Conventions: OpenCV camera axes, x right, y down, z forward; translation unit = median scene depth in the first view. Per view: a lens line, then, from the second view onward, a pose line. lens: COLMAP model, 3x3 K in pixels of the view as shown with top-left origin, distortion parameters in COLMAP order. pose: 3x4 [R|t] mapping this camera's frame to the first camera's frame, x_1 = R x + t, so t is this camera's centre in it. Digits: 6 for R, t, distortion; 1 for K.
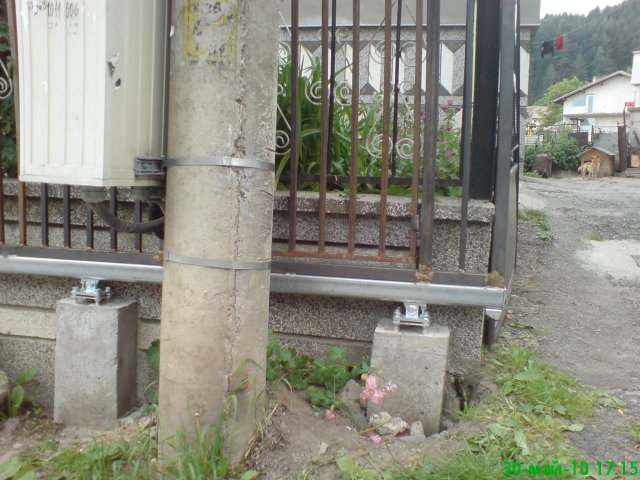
lens RADIAL K [[673.0, 0, 321.7], [0, 673.0, 203.3], [0, 0, 1]] dist [0.003305, 0.001976]
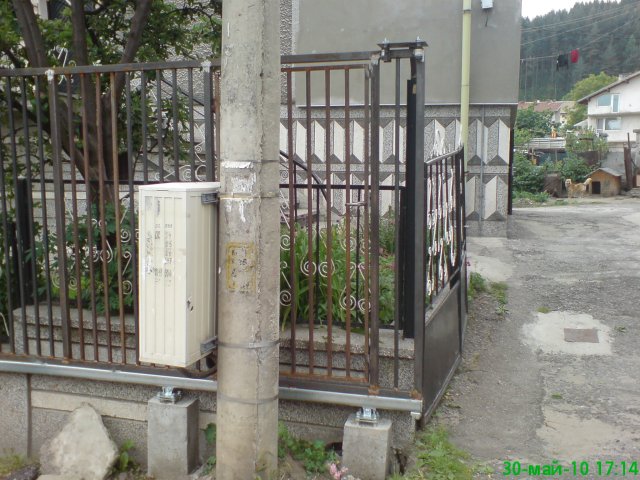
lens RADIAL K [[673.0, 0, 318.2], [0, 673.0, 213.3], [0, 0, 1]] dist [-0.002574, -0.025186]
pose [[0.998627, -0.021442, -0.047794, 0.100659], [0.022229, 0.999625, 0.015991, -0.338680], [0.047433, -0.017031, 0.998729, -0.602286]]
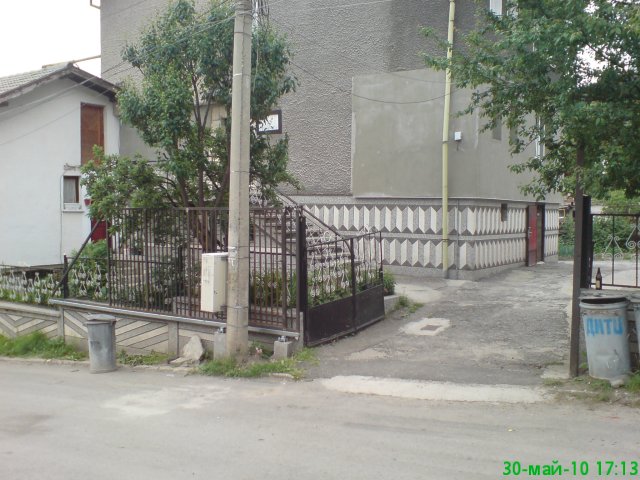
lens RADIAL K [[673.0, 0, 318.2], [0, 673.0, 213.3], [0, 0, 1]] dist [-0.002574, -0.025186]
pose [[0.936598, -0.020008, -0.349833, 1.864682], [0.001865, 0.998639, -0.052122, -0.413690], [0.350400, 0.048165, 0.935361, -3.013494]]
